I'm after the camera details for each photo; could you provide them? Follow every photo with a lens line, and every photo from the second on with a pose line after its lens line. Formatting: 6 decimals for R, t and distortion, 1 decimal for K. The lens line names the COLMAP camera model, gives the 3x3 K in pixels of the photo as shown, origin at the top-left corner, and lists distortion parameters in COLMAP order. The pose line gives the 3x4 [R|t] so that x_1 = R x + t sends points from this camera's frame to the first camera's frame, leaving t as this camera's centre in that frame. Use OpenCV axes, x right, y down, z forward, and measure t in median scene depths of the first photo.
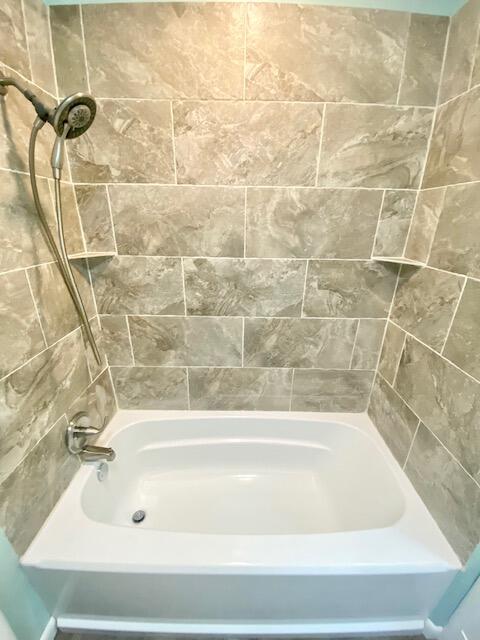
lens RADIAL K [[260.3, 0, 239.1], [0, 260.3, 320.8], [0, 0, 1]] dist [-0.002465, -0.007814]
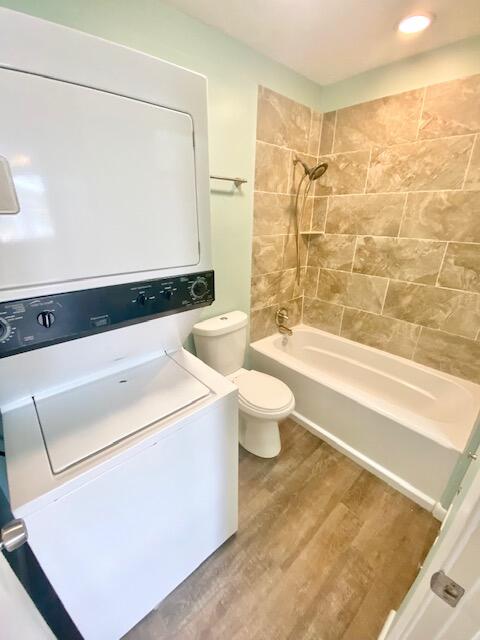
lens RADIAL K [[260.3, 0, 235.1], [0, 260.3, 324.9], [0, 0, 1]] dist [-0.002465, -0.007814]
pose [[0.670674, 0.272192, -0.690006, 0.601645], [-0.262912, 0.957076, 0.121999, 0.331968], [0.693595, 0.099589, 0.713448, -0.753080]]
